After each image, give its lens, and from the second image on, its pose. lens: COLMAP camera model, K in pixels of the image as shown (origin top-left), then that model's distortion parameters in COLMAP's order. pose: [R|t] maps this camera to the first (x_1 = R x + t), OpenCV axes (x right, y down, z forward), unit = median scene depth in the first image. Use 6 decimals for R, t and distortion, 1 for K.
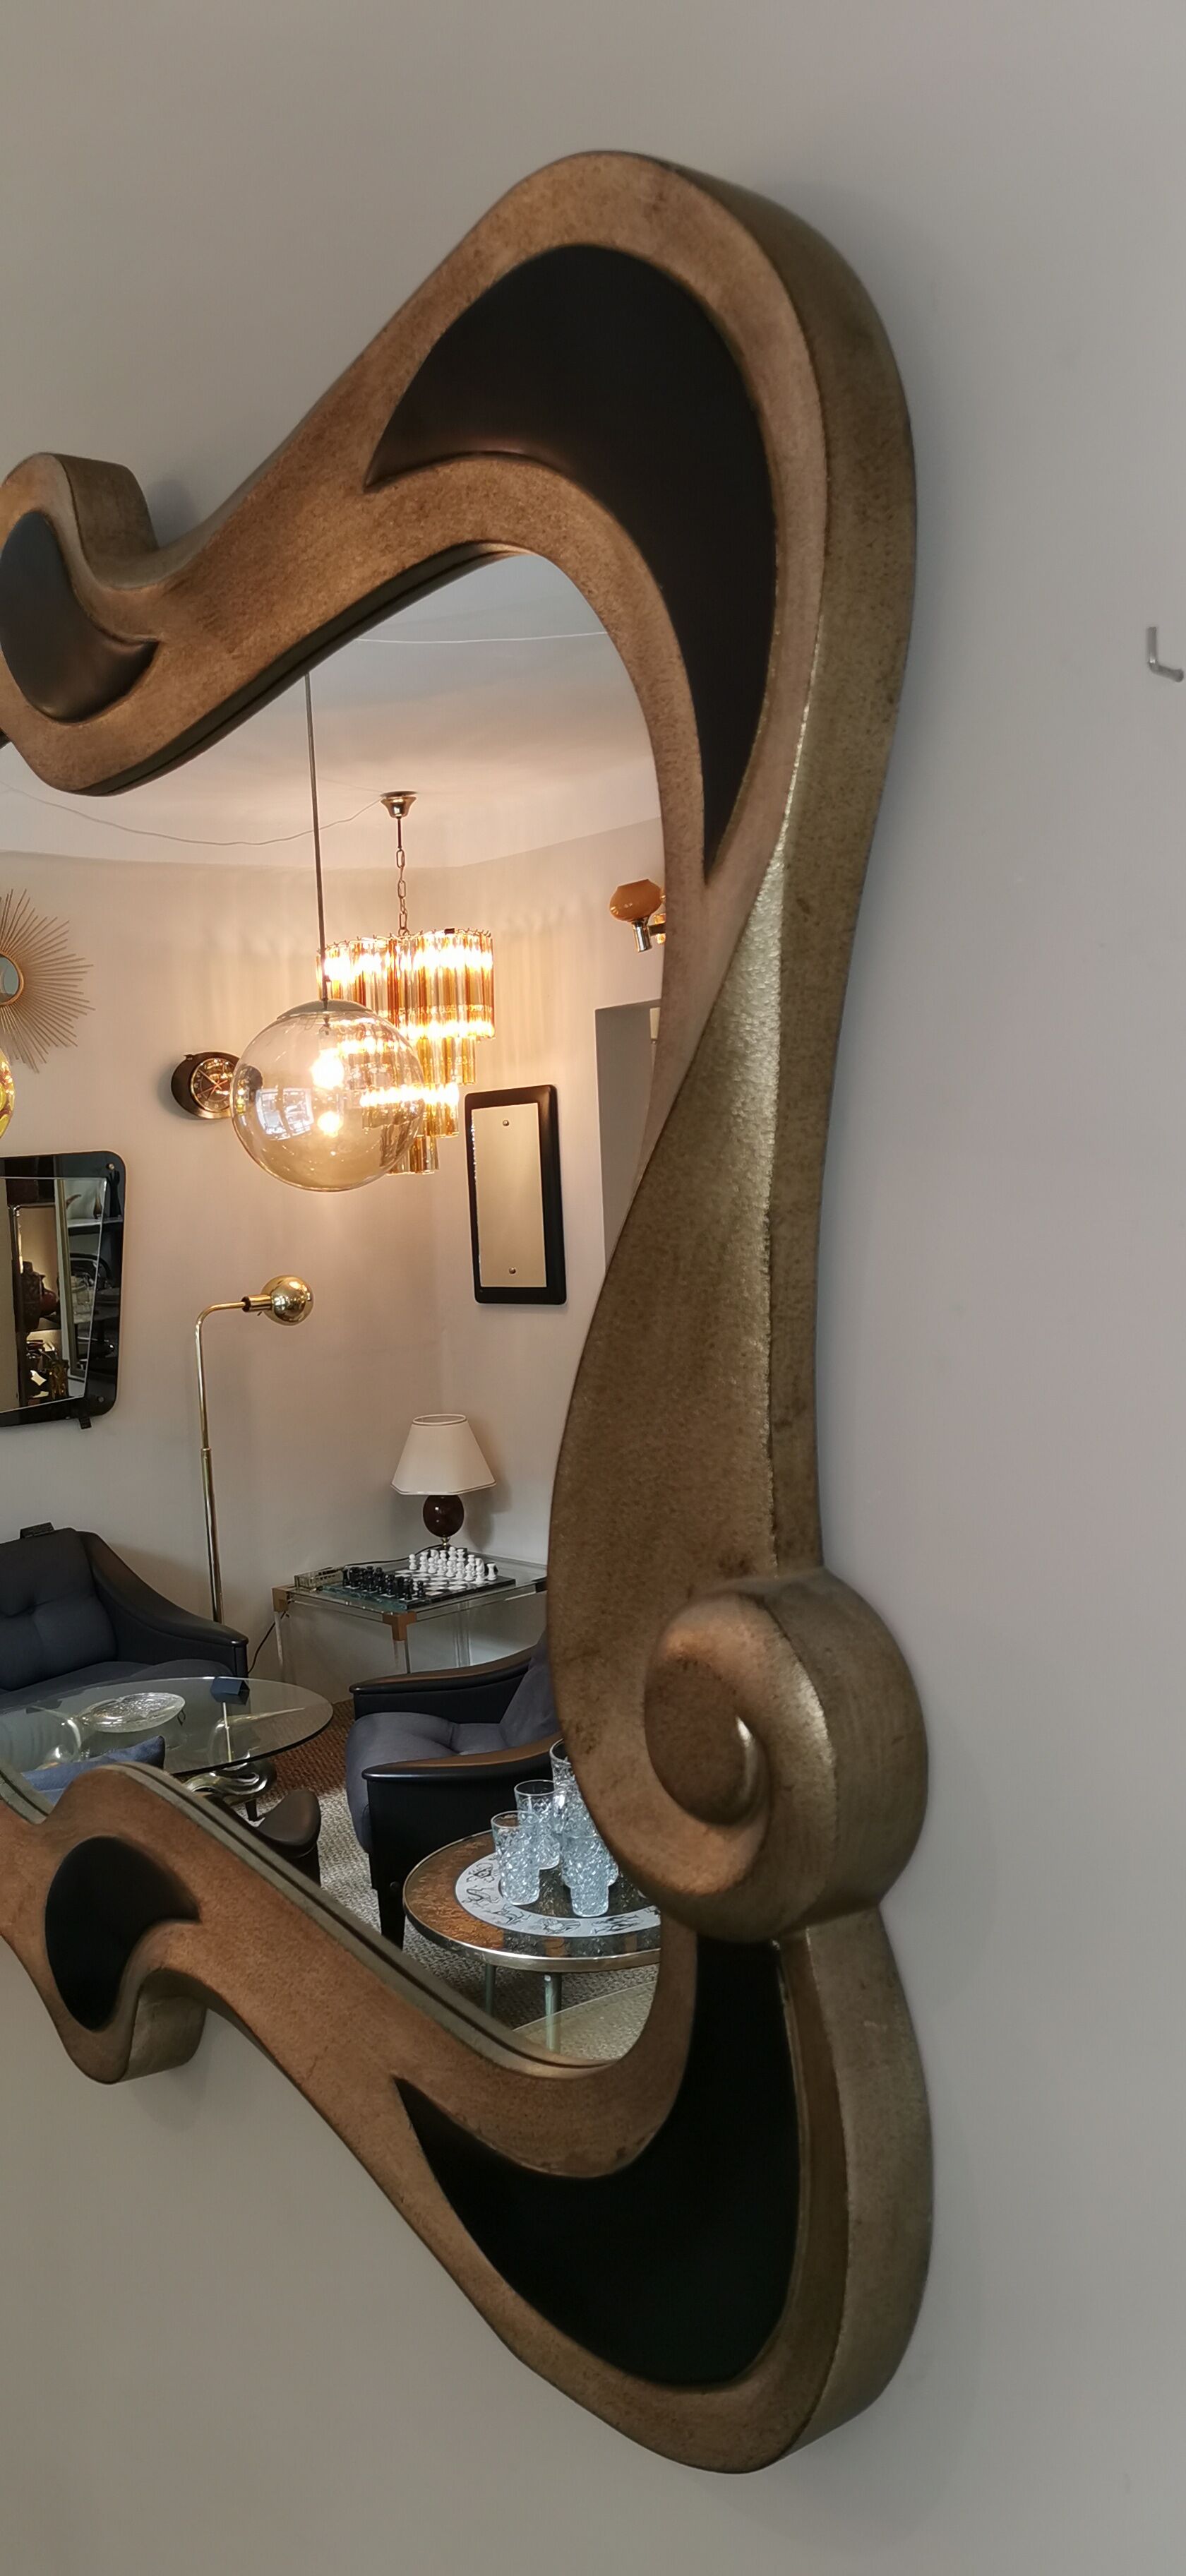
lens RADIAL K [[1878.5, 0, 593.0], [0, 1878.5, 1288.0], [0, 0, 1]] dist [-0.028180, -0.002381]
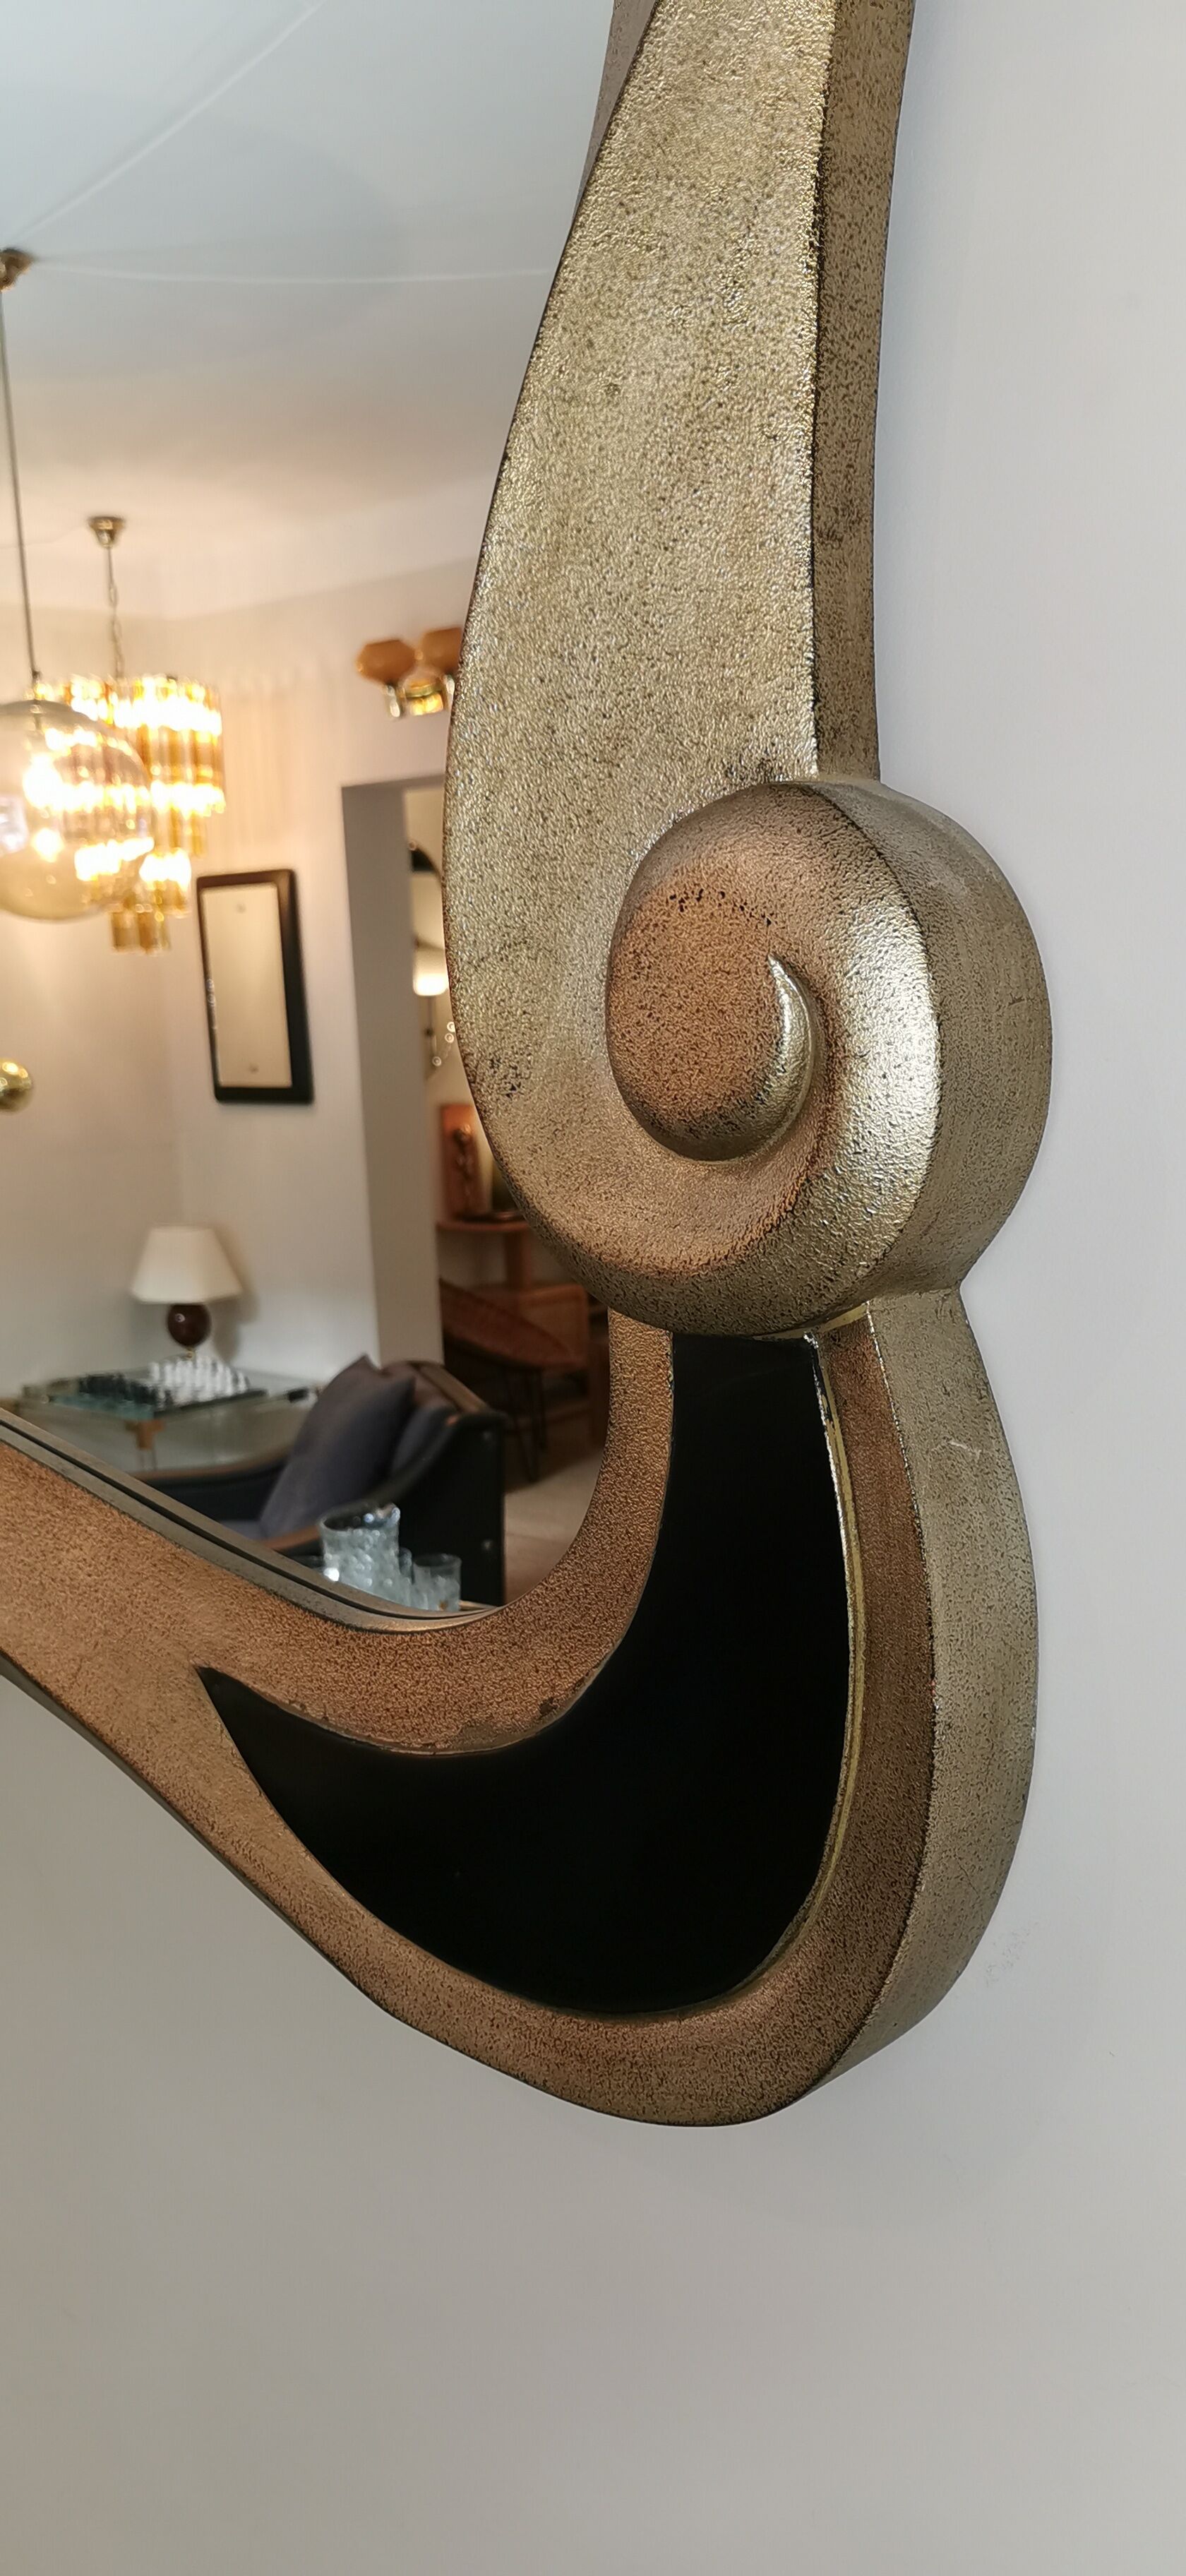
lens RADIAL K [[1826.5, 0, 601.9], [0, 1826.5, 1418.4], [0, 0, 1]] dist [0.010496, -0.000446]
pose [[0.988211, -0.009777, 0.152788, -0.067618], [-0.009157, 0.992398, 0.122729, 0.274294], [-0.152827, -0.122682, 0.980609, 0.345403]]
